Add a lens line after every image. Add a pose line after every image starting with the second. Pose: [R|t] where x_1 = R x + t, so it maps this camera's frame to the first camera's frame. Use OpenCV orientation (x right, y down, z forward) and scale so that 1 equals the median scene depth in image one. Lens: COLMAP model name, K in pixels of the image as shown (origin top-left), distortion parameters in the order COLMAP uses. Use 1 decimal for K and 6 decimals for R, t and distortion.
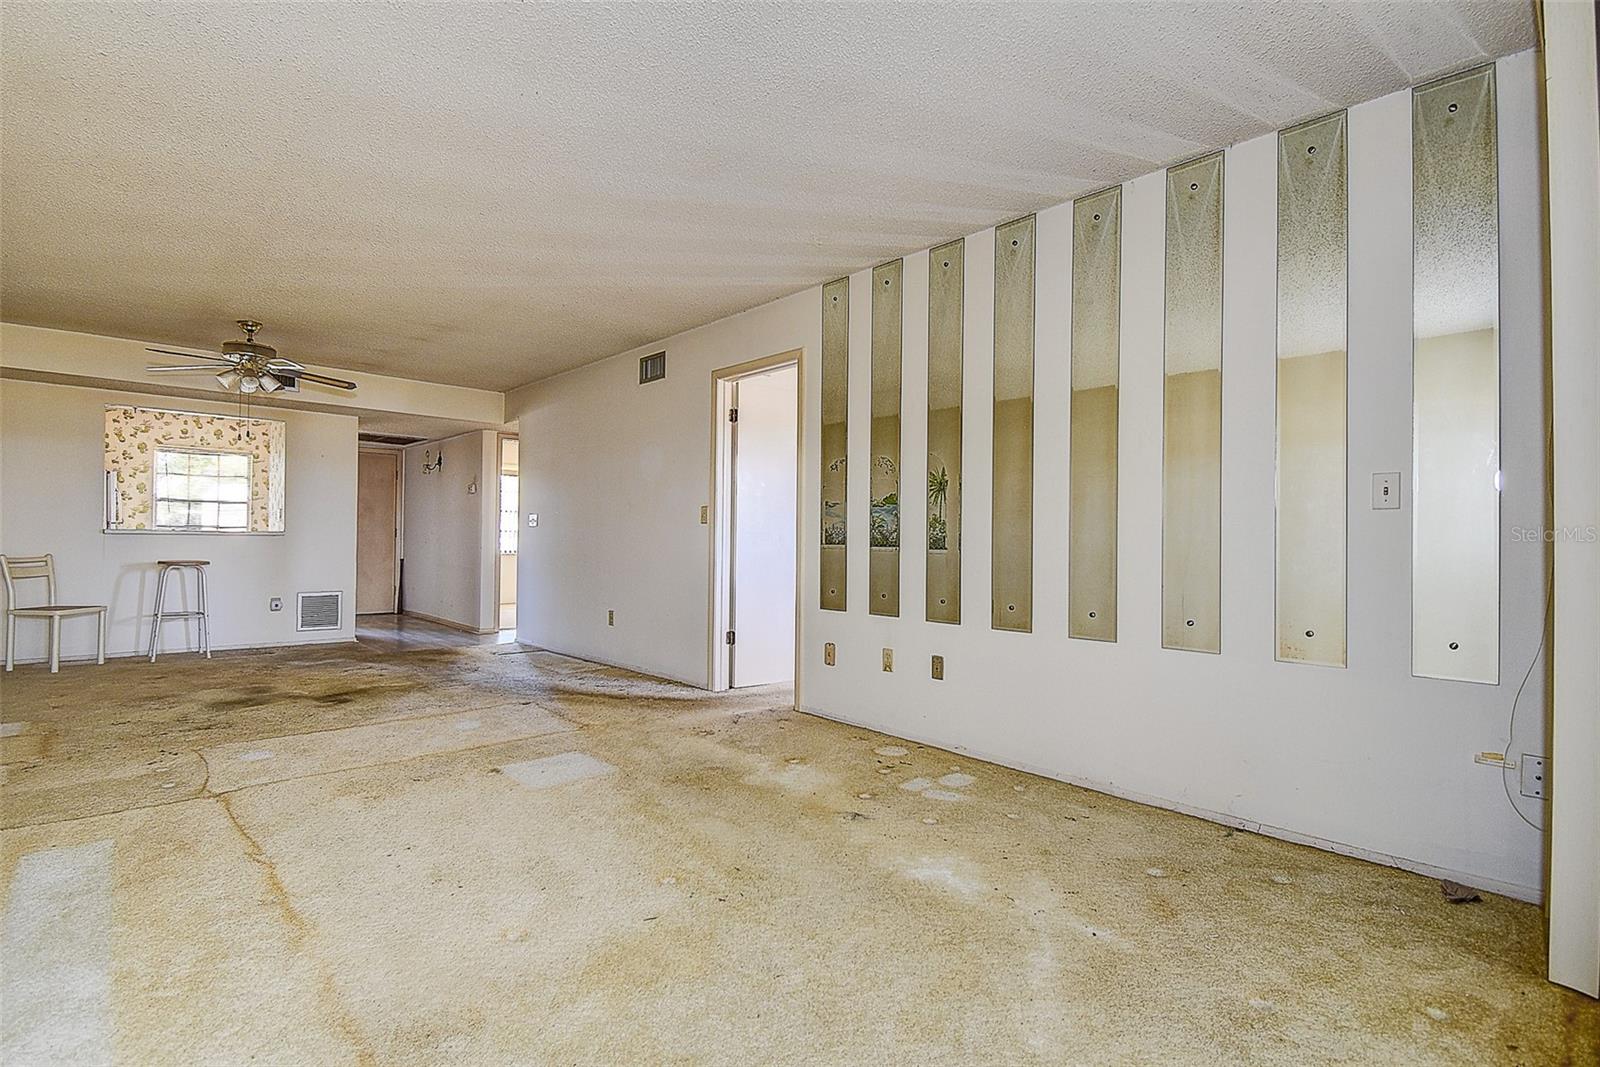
lens RADIAL K [[755.3, 0, 824.8], [0, 755.3, 530.6], [0, 0, 1]] dist [0.004736, -0.001893]
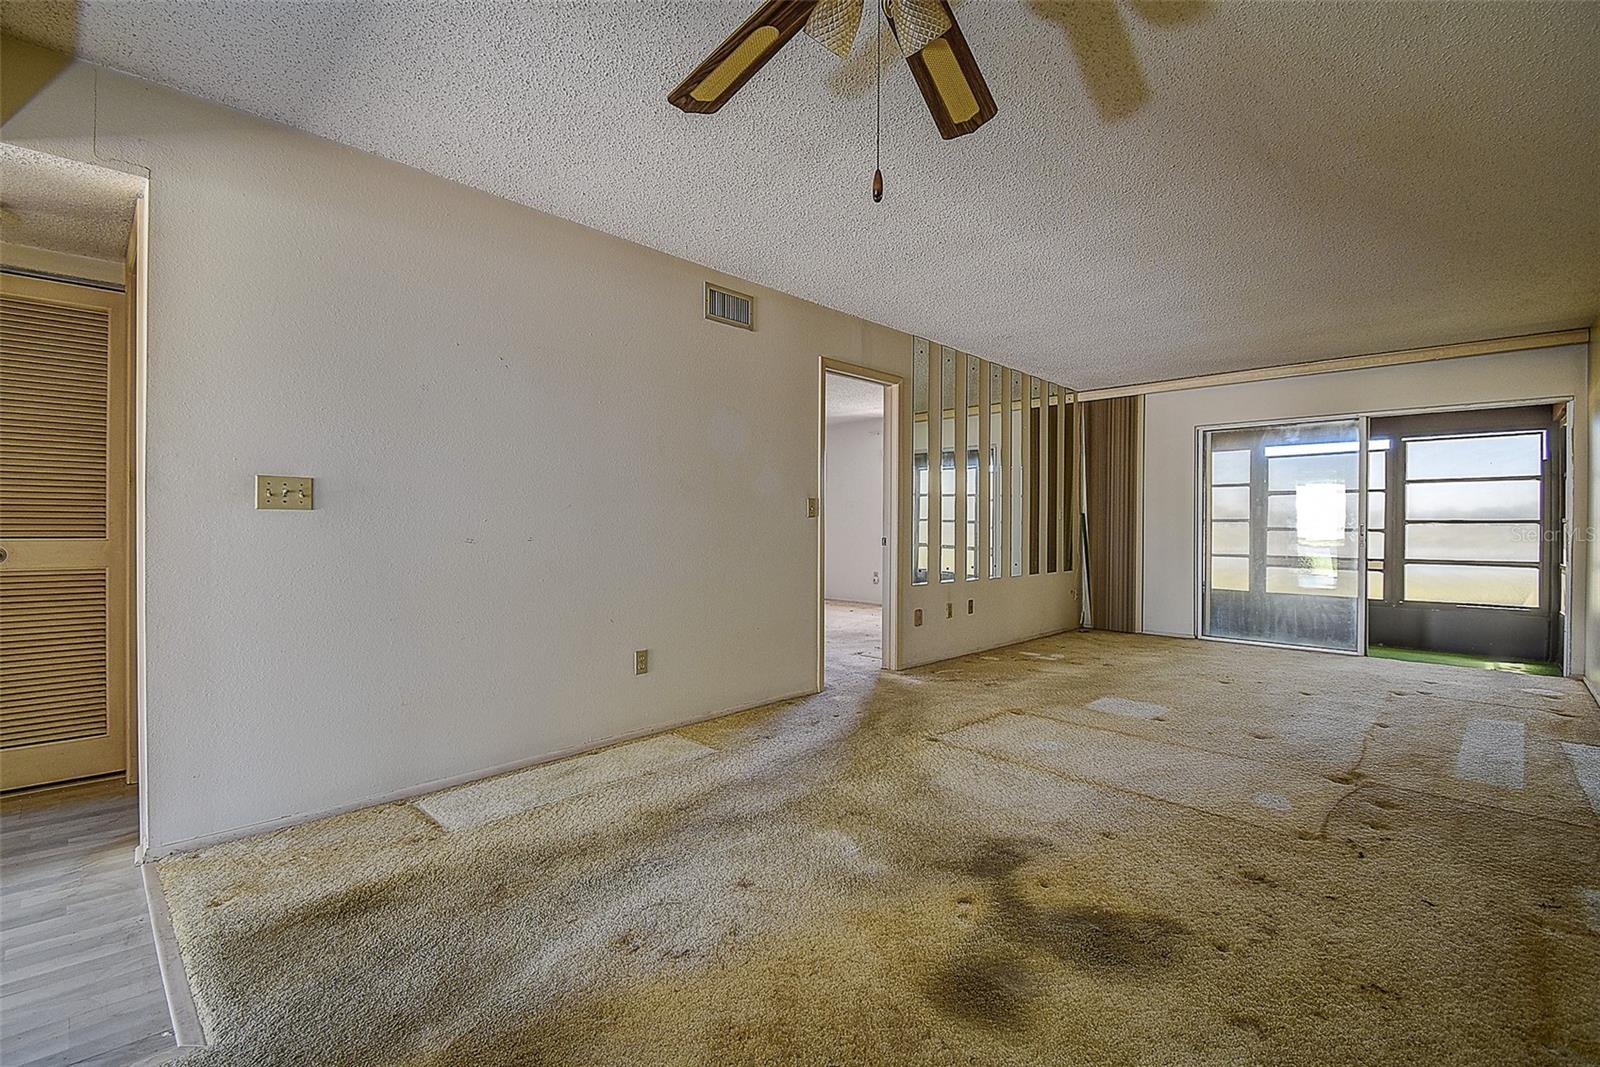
lens RADIAL K [[711.7, 0, 796.1], [0, 711.7, 527.2], [0, 0, 1]] dist [0.014998, -0.013439]
pose [[-0.030861, -0.012294, 0.999448, -1.012206], [-0.016897, 0.999788, 0.011776, -0.005473], [-0.999381, -0.016524, -0.031062, 1.028221]]
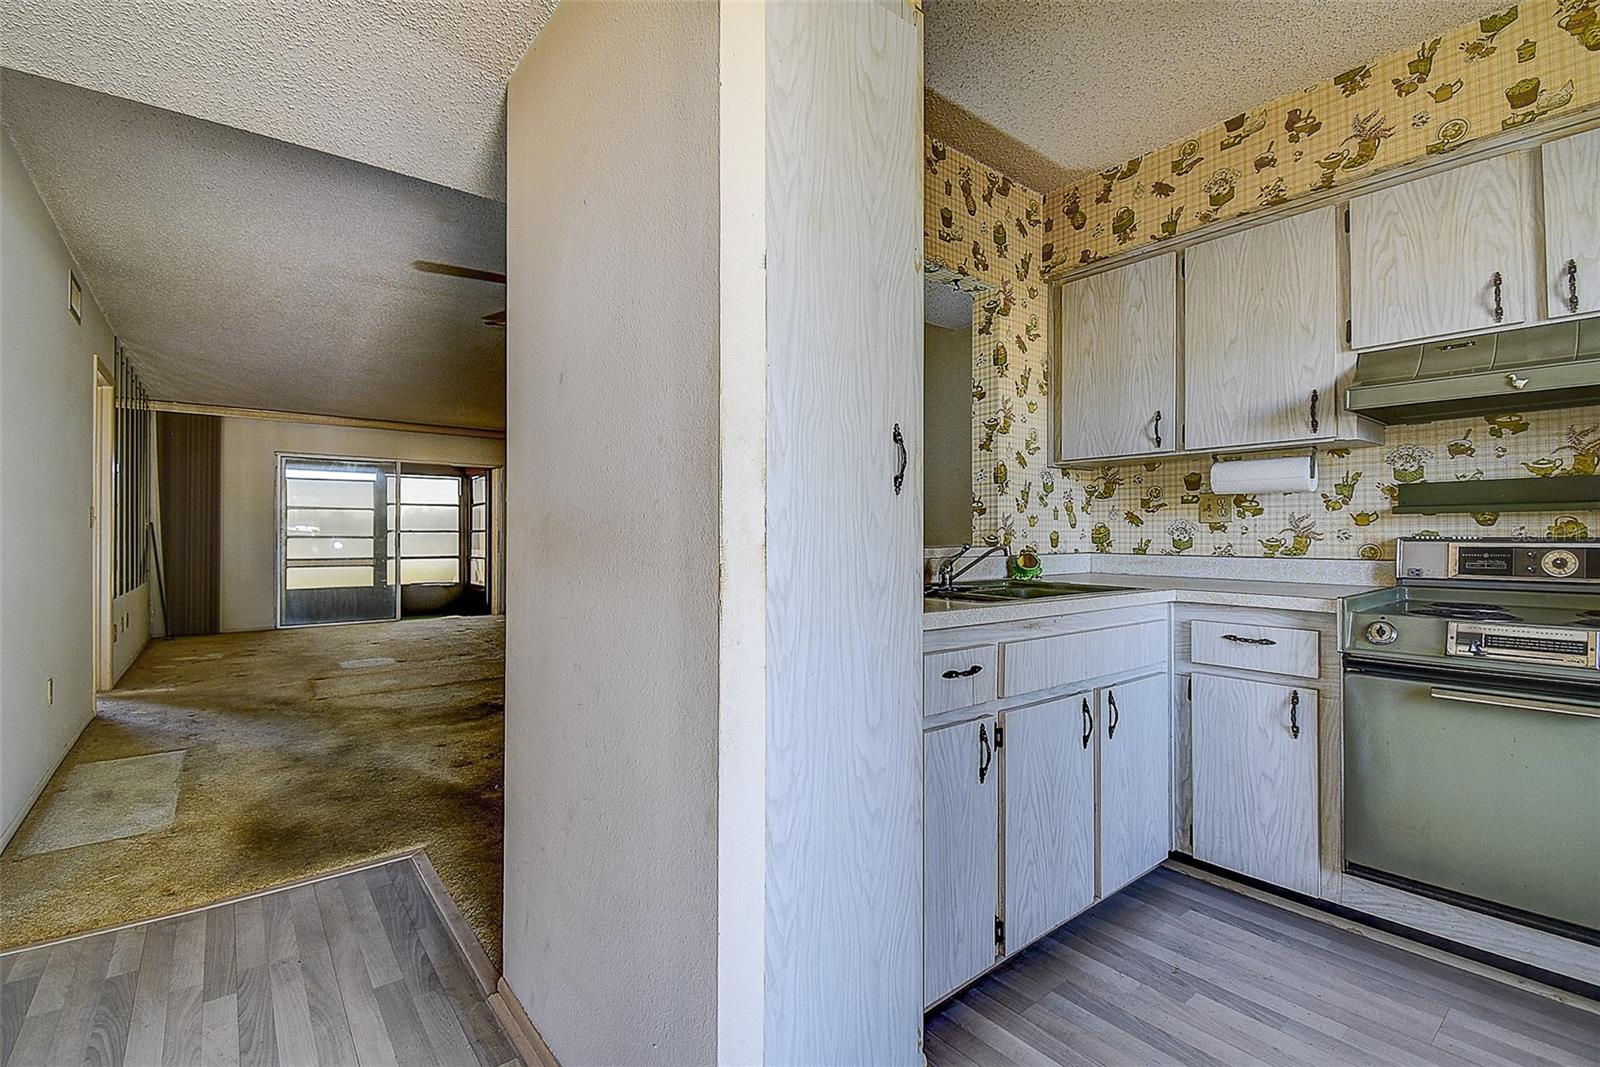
lens RADIAL K [[711.7, 0, 804.0], [0, 711.7, 523.7], [0, 0, 1]] dist [0.014998, -0.013439]
pose [[-0.995385, -0.008457, 0.095585, -1.031541], [-0.010981, 0.999604, -0.025904, -0.002135], [-0.095328, -0.026834, -0.995084, 1.708549]]
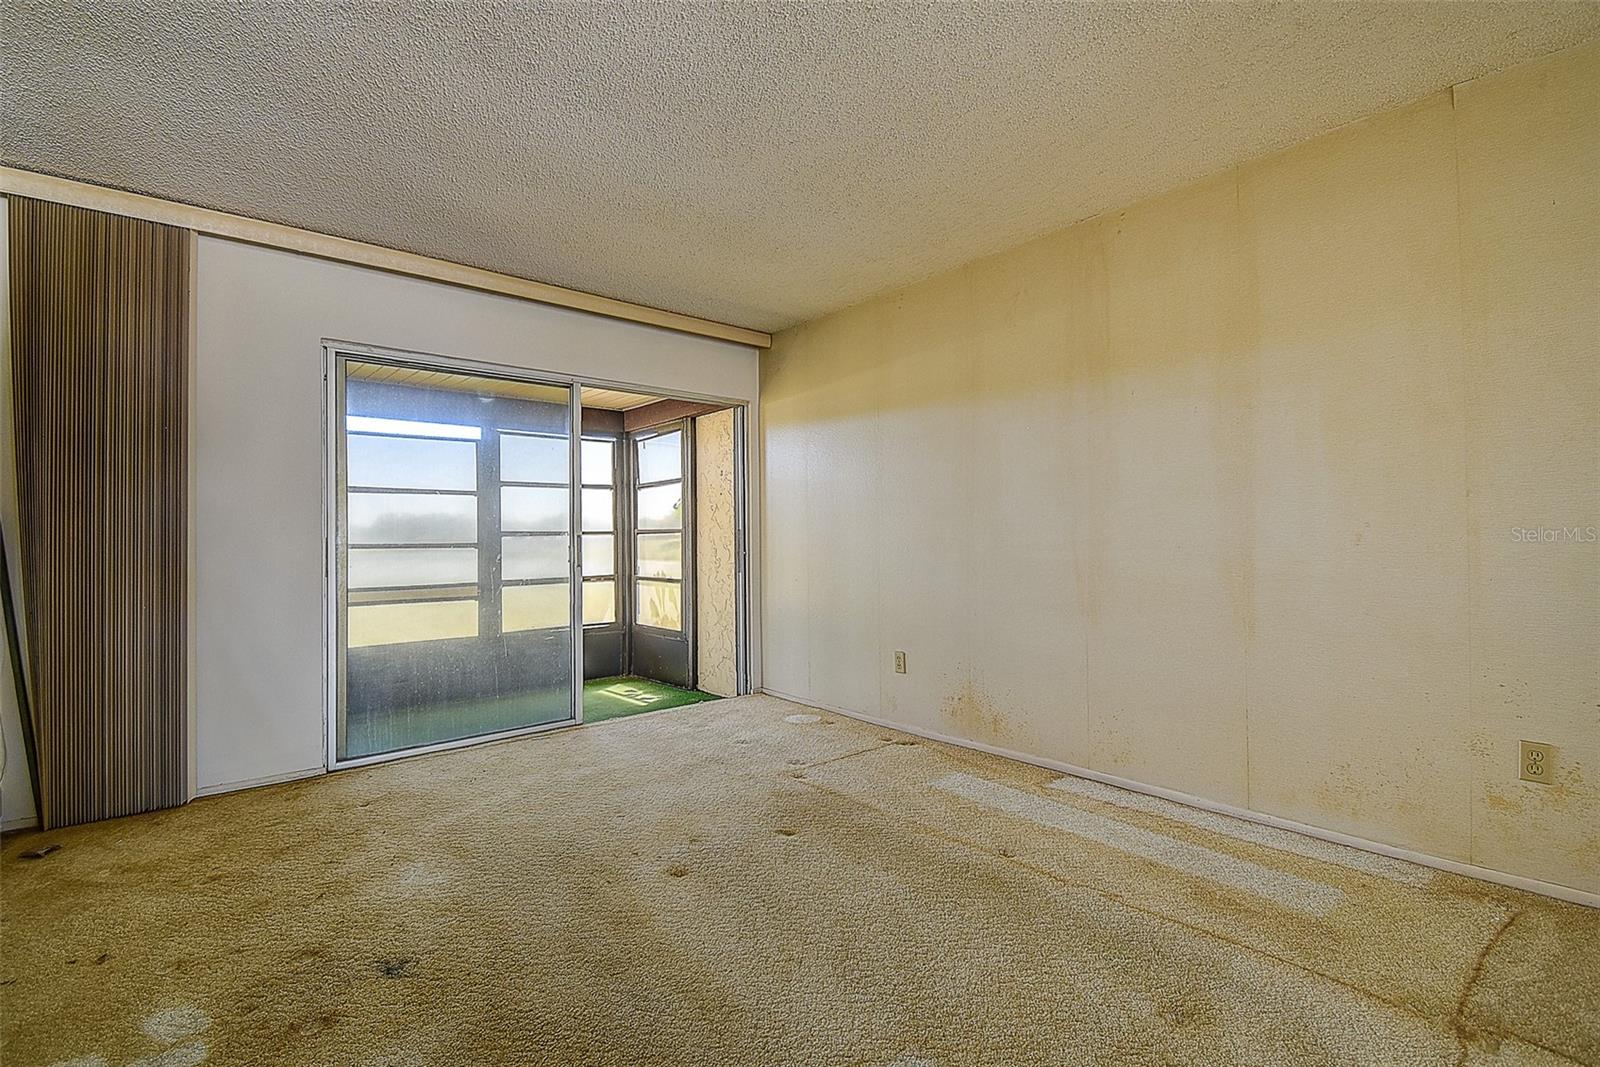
lens RADIAL K [[711.7, 0, 793.9], [0, 711.7, 524.5], [0, 0, 1]] dist [0.014998, -0.013439]
pose [[-0.997339, 0.002065, 0.072876, -0.192794], [0.000061, 0.999622, -0.027495, -0.003487], [-0.072906, -0.027417, -0.996962, 0.865657]]
